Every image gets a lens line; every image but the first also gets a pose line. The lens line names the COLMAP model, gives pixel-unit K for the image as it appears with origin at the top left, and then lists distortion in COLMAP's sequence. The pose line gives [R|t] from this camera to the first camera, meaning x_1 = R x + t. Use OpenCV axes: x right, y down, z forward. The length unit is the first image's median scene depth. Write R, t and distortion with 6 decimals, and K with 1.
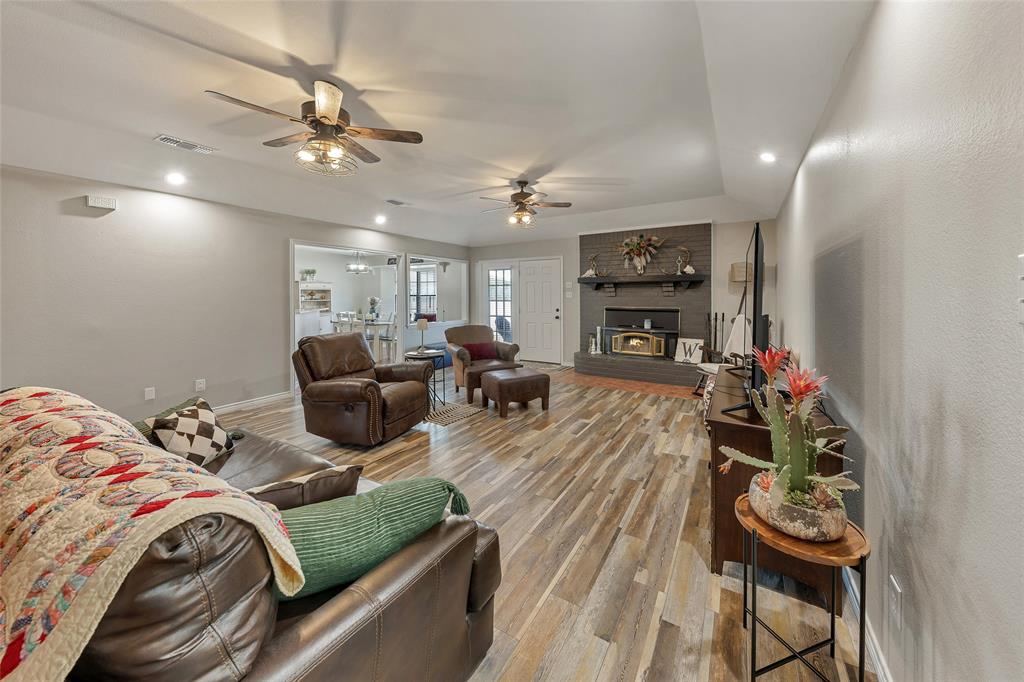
lens RADIAL K [[372.5, 0, 512.9], [0, 372.5, 335.6], [0, 0, 1]] dist [-0.001052, -0.000296]
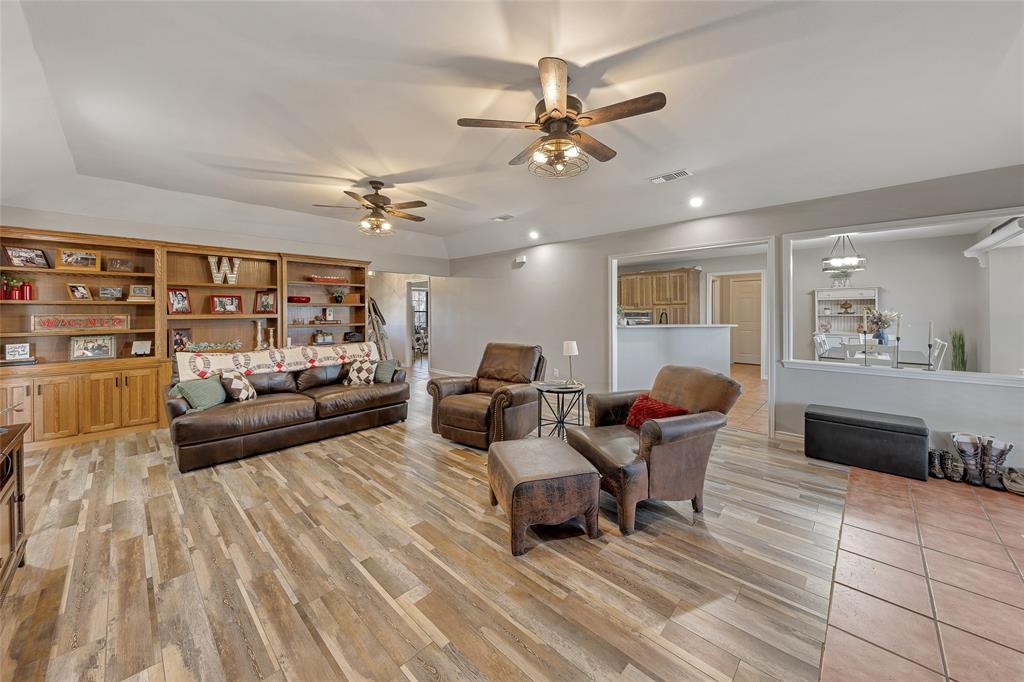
lens RADIAL K [[372.5, 0, 515.0], [0, 372.5, 315.2], [0, 0, 1]] dist [-0.001052, -0.000296]
pose [[-0.210539, 0.030536, -0.977108, 0.865311], [-0.088374, 0.994825, 0.050132, -0.191896], [0.973583, 0.096906, -0.206751, 1.736834]]
